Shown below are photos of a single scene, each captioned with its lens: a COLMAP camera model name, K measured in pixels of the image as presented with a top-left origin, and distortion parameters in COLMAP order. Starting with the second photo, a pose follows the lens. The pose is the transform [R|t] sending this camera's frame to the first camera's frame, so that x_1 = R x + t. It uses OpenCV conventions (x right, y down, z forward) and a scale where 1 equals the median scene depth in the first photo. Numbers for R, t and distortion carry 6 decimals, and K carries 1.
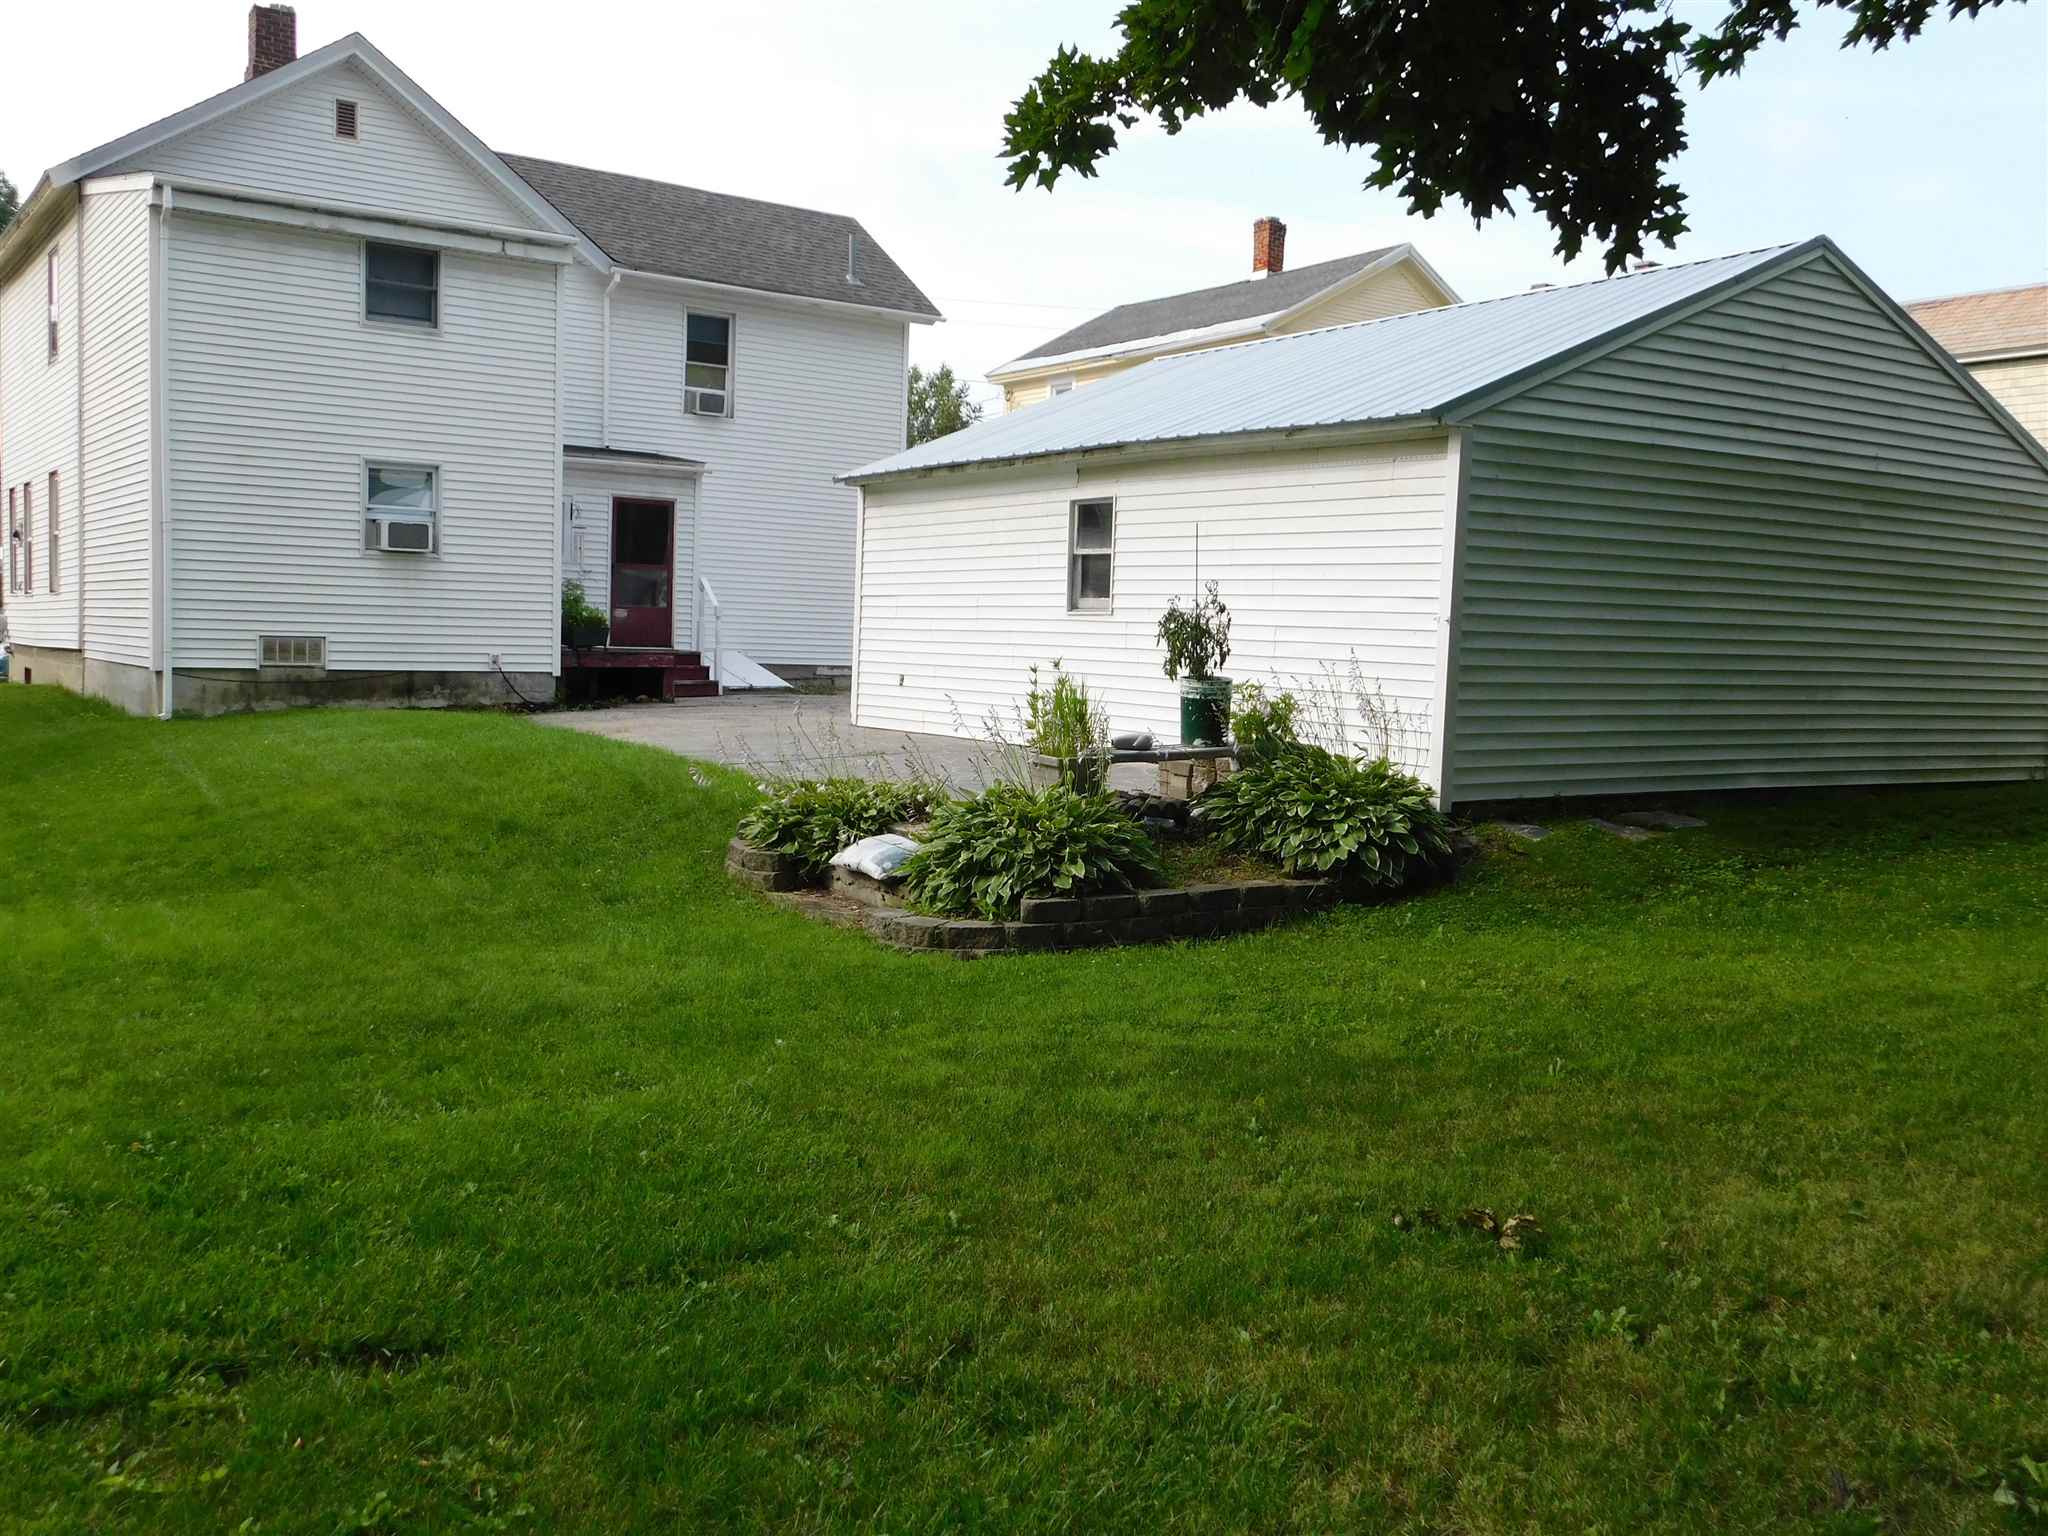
lens RADIAL K [[1864.0, 0, 1021.9], [0, 1864.0, 765.3], [0, 0, 1]] dist [0.007547, 0.000000]
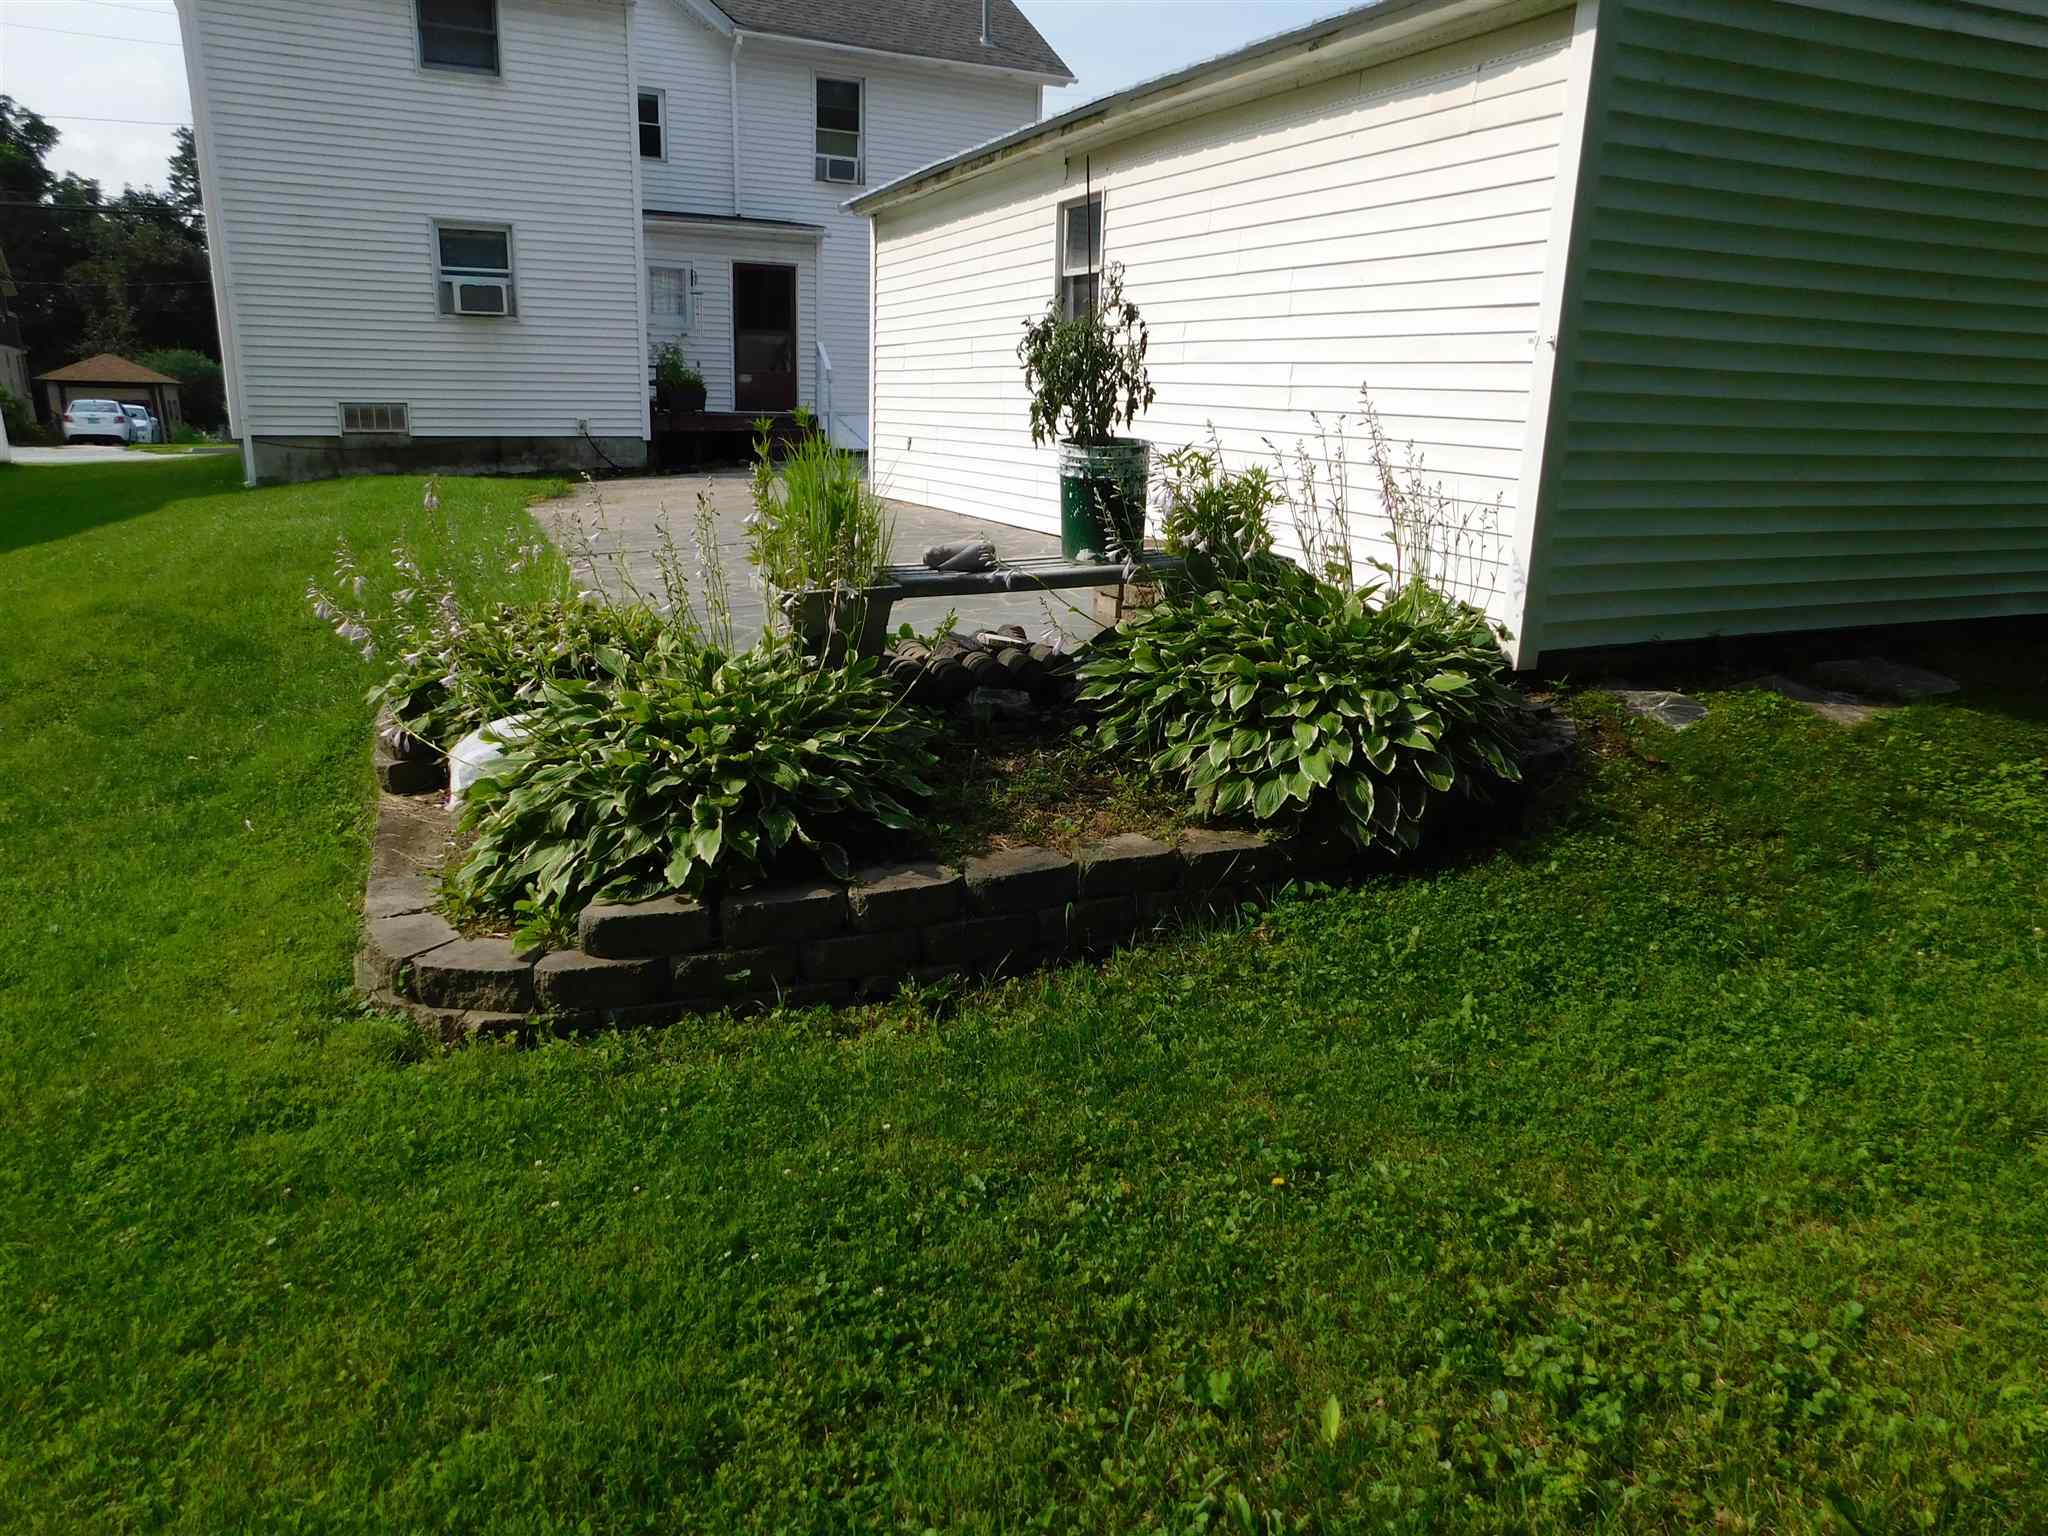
lens RADIAL K [[1354.8, 0, 1020.2], [0, 1354.8, 768.4], [0, 0, 1]] dist [-0.067744, 0.054396]
pose [[0.987423, 0.036565, -0.153816, 0.136635], [-0.006544, 0.981508, 0.191311, -0.026553], [0.157967, -0.187898, 0.969402, 0.559117]]
